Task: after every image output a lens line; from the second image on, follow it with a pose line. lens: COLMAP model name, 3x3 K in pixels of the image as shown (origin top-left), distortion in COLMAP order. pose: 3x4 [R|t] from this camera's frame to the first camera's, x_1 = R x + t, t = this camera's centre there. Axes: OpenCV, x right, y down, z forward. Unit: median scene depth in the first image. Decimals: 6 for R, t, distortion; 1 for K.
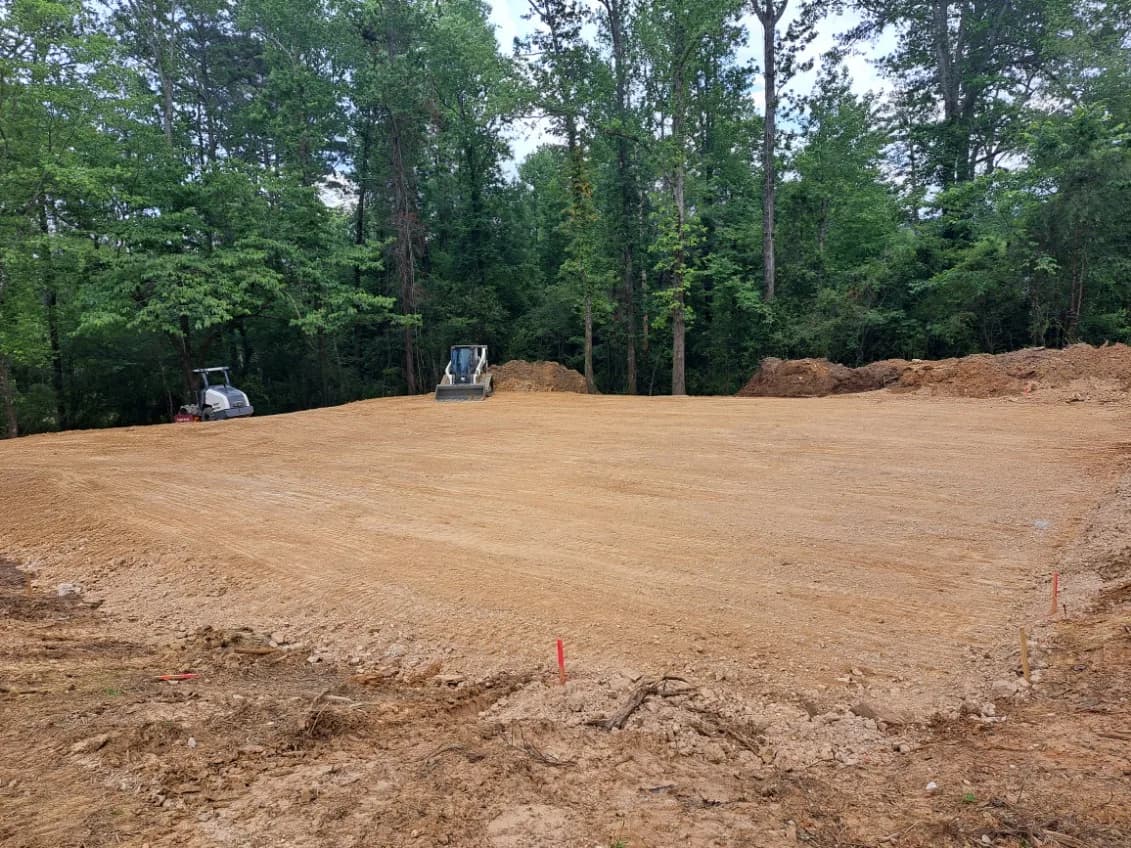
lens RADIAL K [[858.2, 0, 564.3], [0, 858.2, 425.8], [0, 0, 1]] dist [0.065272, -0.068183]
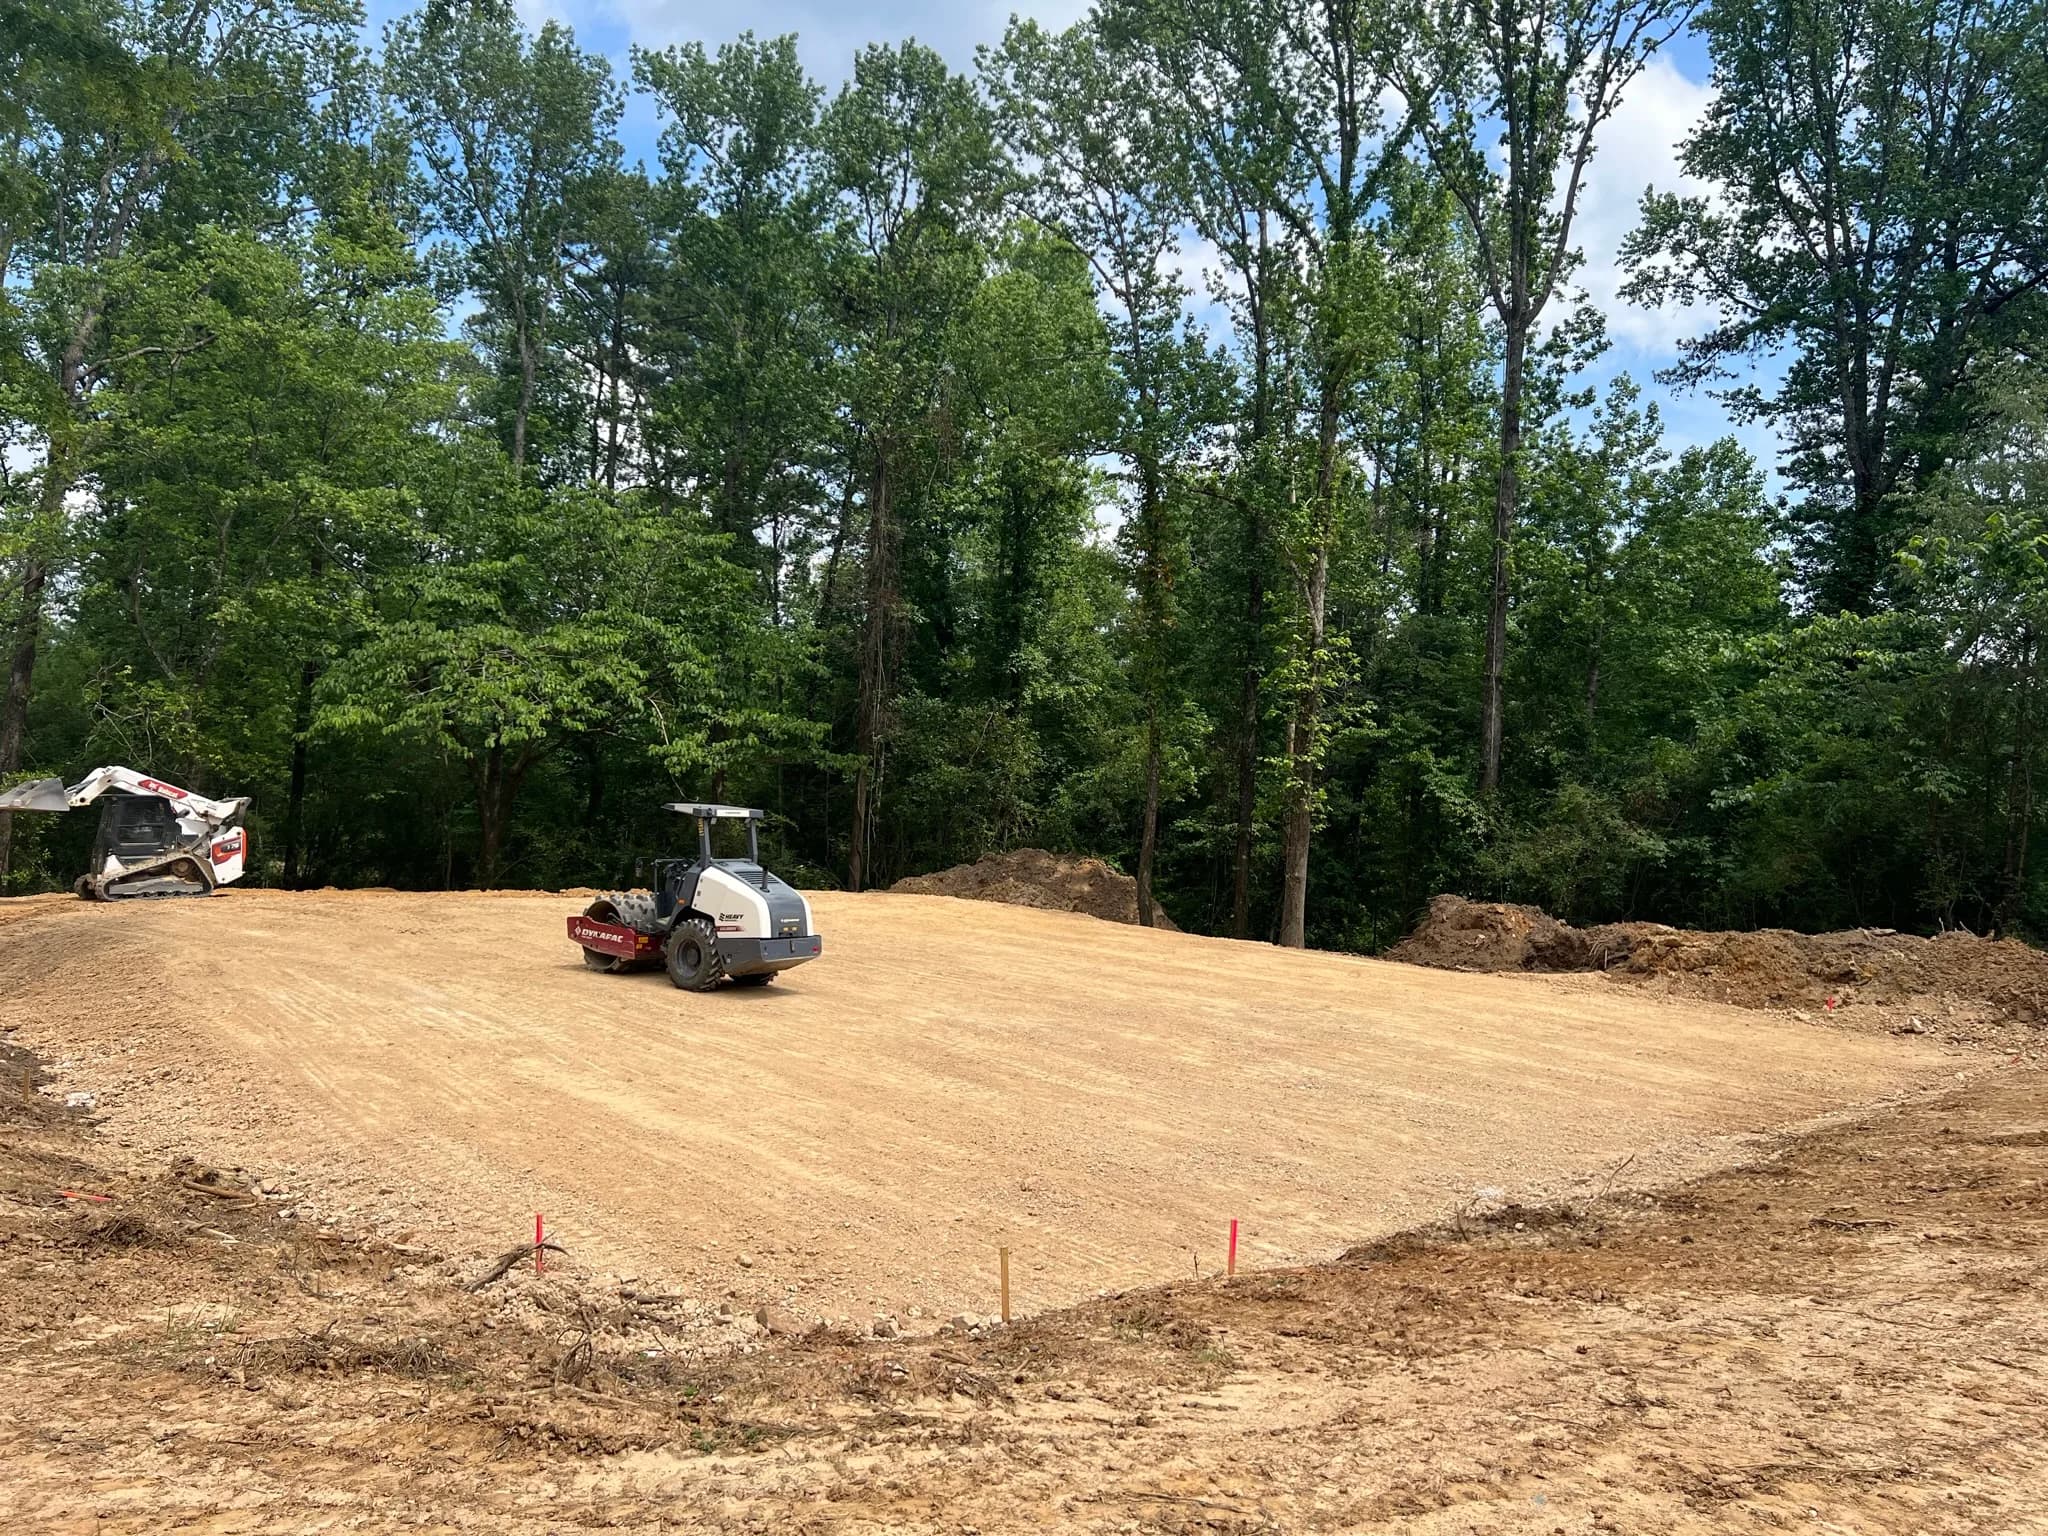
lens RADIAL K [[1599.1, 0, 1018.2], [0, 1599.1, 764.5], [0, 0, 1]] dist [0.039374, -0.011309]
pose [[0.984965, 0.099343, -0.141335, 0.094763], [-0.116851, 0.985689, -0.121501, -0.003172], [0.127242, 0.136189, 0.982477, -0.066102]]
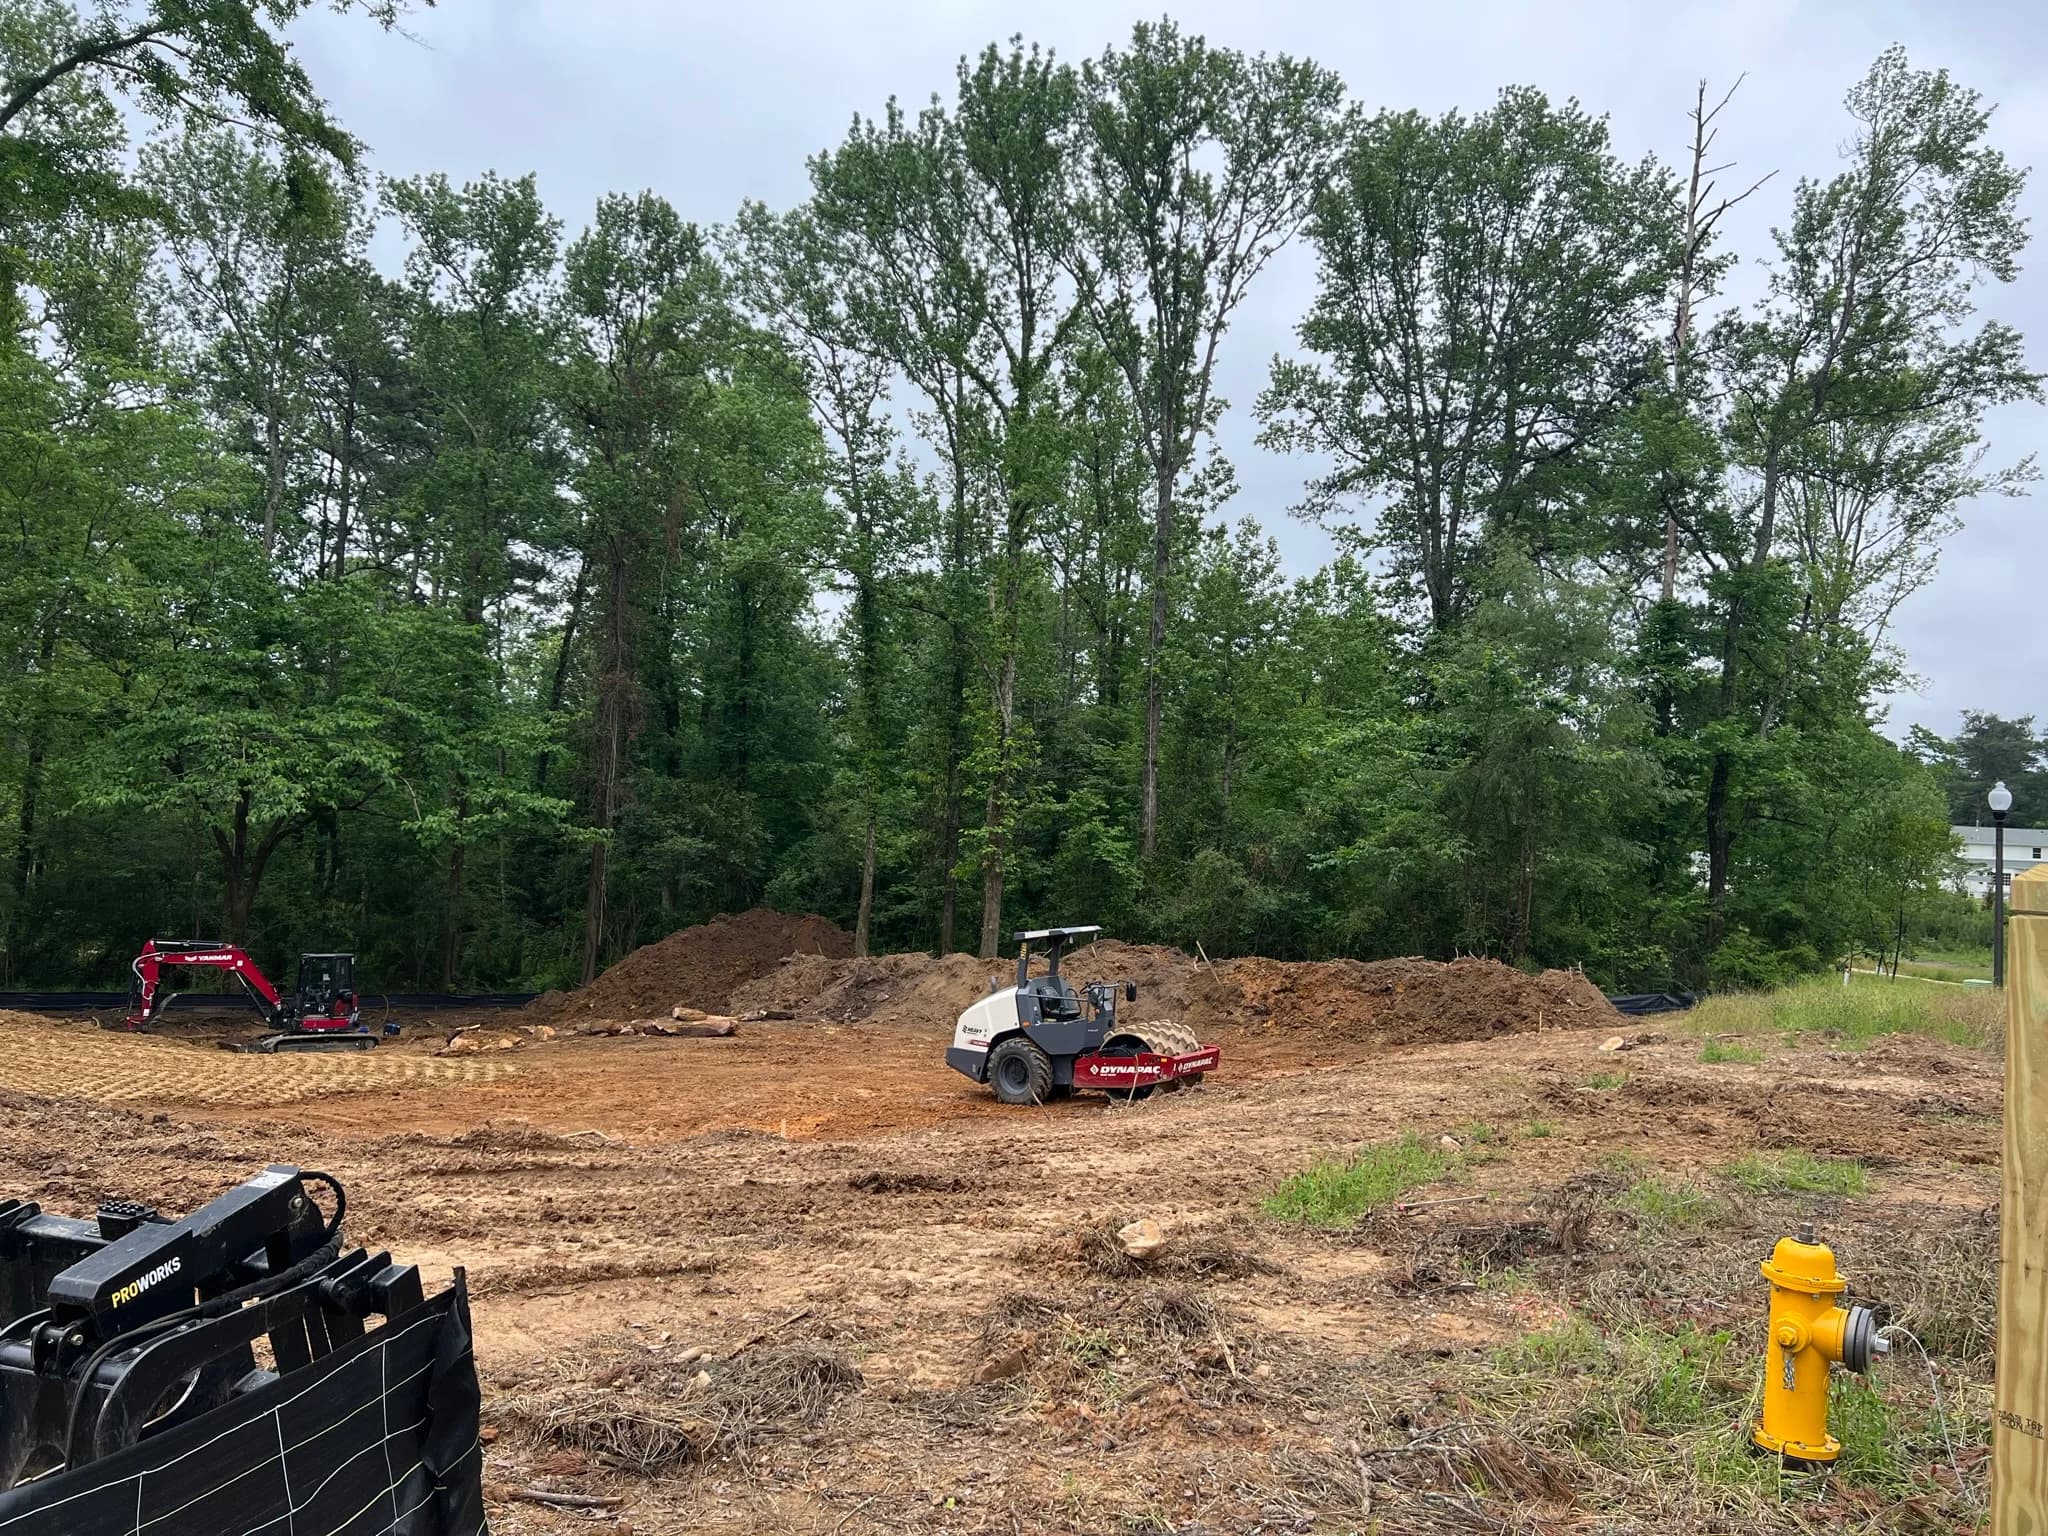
lens RADIAL K [[1531.5, 0, 1011.5], [0, 1531.5, 792.6], [0, 0, 1]] dist [0.238087, -0.387125]
pose [[0.994880, 0.095388, 0.033389, 0.099365], [-0.088556, 0.982006, -0.166798, 0.015248], [-0.048699, 0.162987, 0.985426, -0.202219]]
